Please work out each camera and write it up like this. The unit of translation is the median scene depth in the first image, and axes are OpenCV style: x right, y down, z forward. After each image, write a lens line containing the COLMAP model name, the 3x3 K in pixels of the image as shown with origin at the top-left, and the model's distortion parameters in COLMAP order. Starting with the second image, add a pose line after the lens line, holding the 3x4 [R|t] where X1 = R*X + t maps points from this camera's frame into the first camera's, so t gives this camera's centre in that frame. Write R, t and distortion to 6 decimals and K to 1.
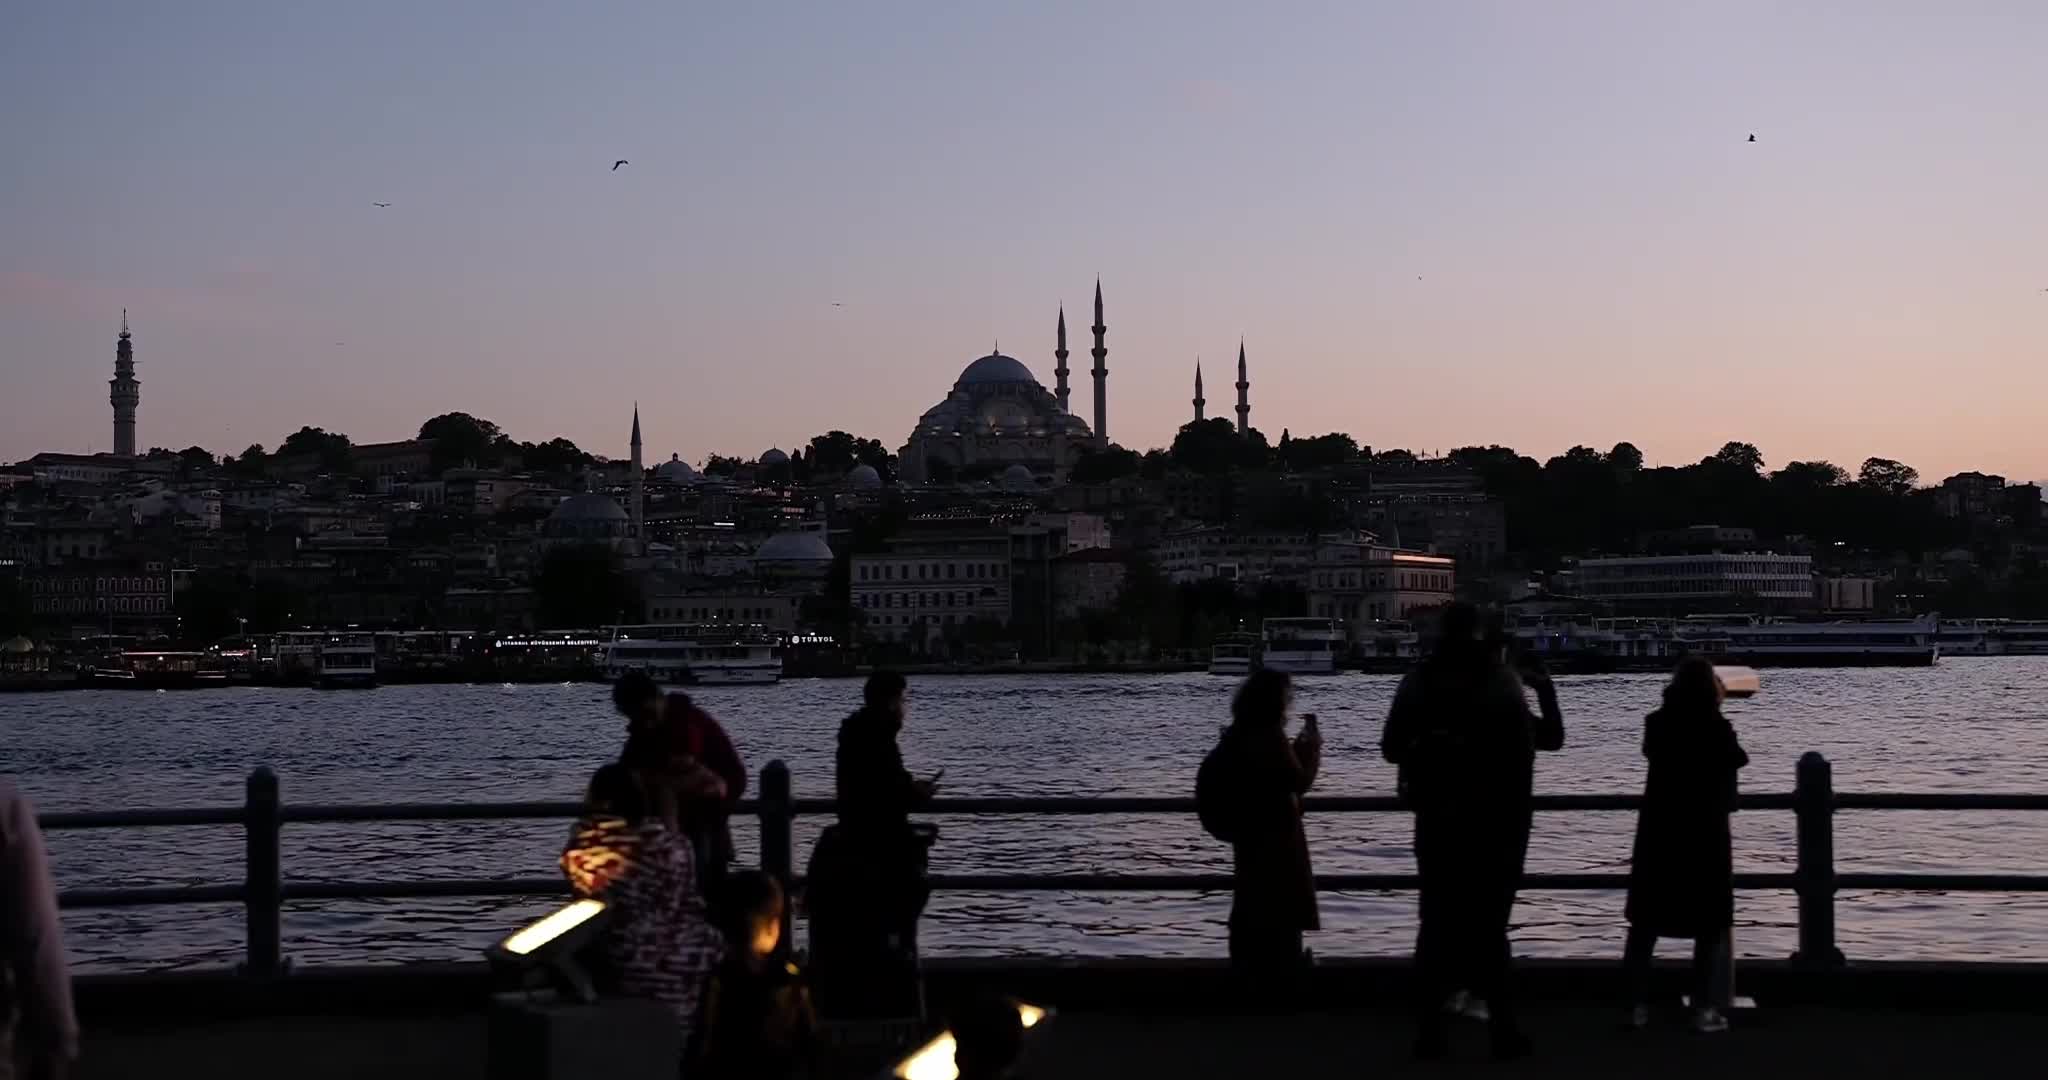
lens RADIAL K [[2832.0, 0, 1025.8], [0, 2832.0, 539.5], [0, 0, 1]] dist [0.005328, 0.099238]
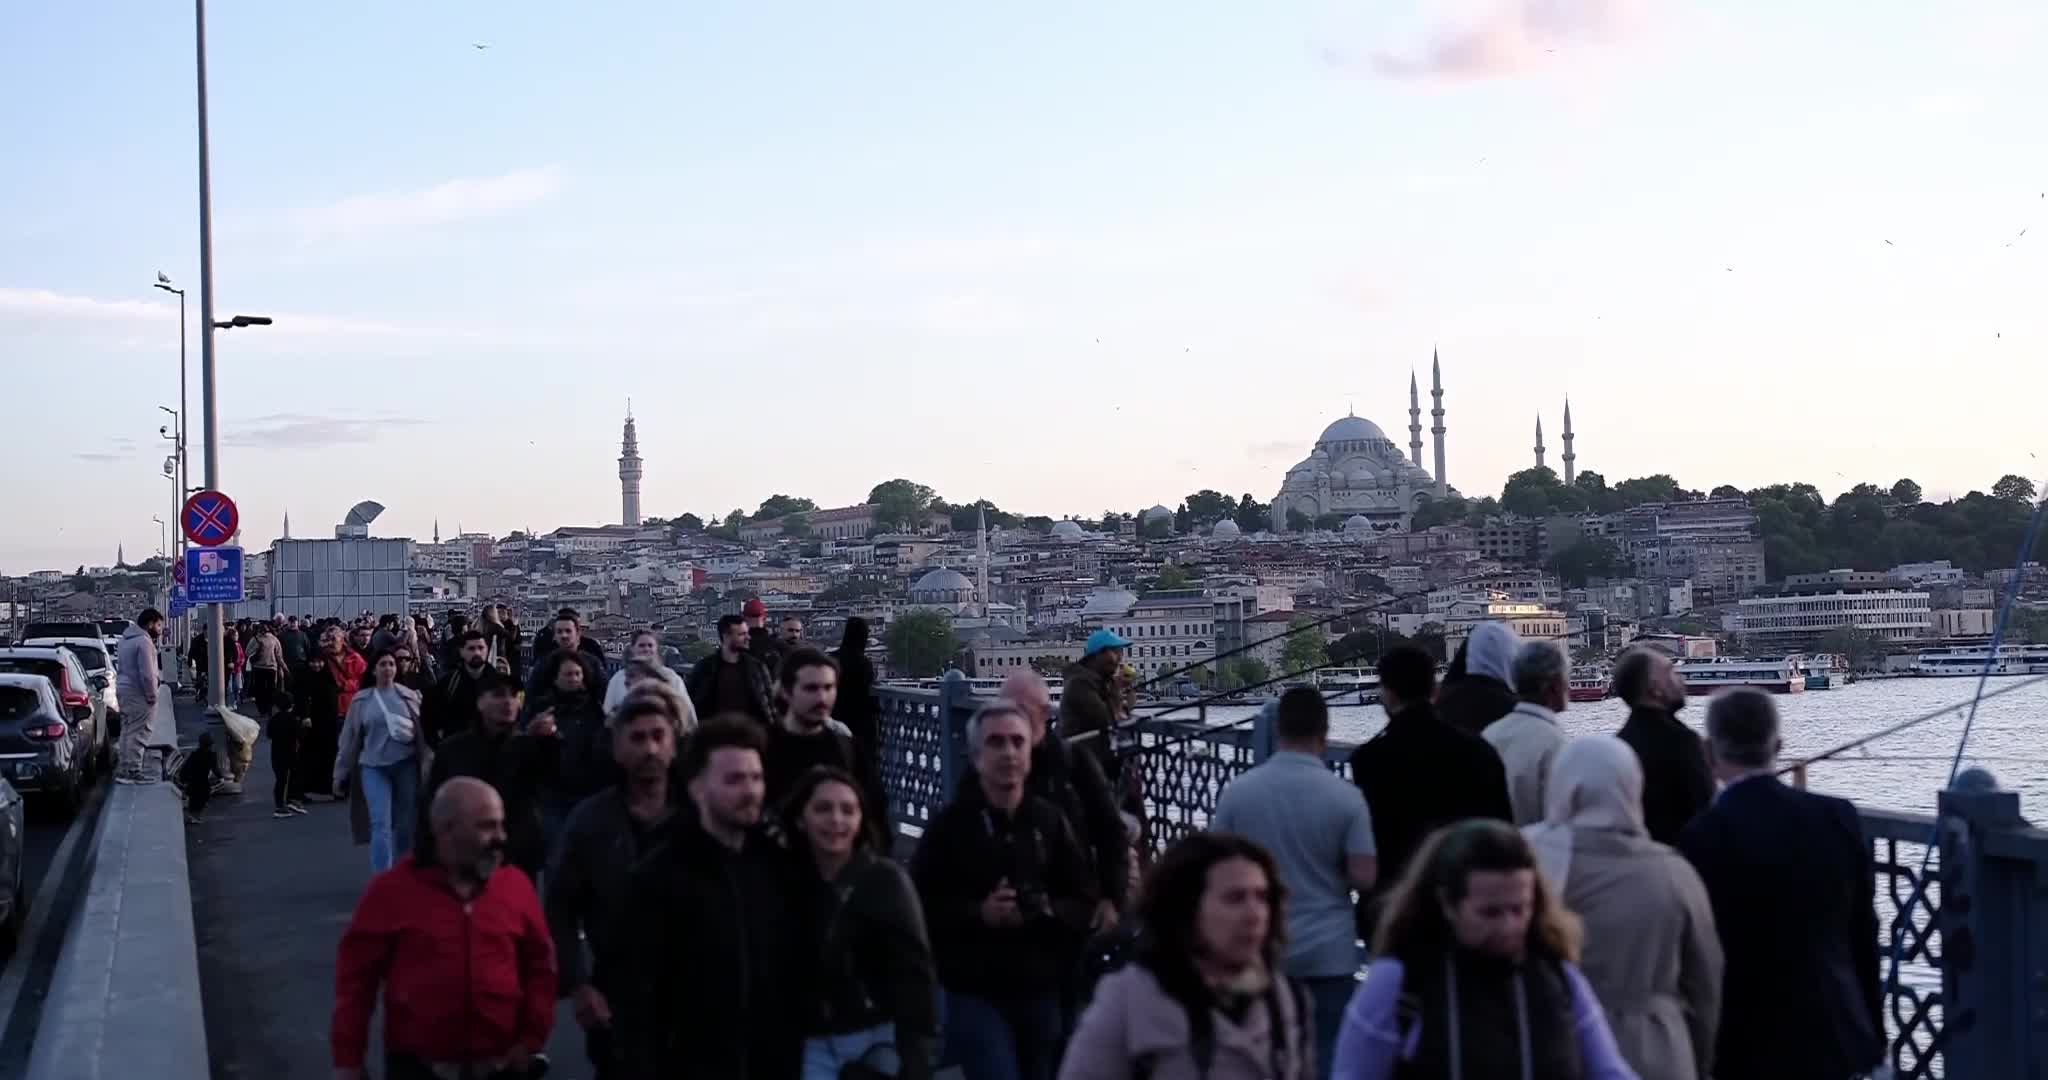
lens RADIAL K [[2832.0, 0, 1025.8], [0, 2832.0, 539.5], [0, 0, 1]] dist [0.005328, 0.099238]
pose [[0.983483, -0.027040, -0.178970, 0.068517], [0.026172, 0.999631, -0.007208, -0.011247], [0.179099, 0.002405, 0.983828, -0.165651]]
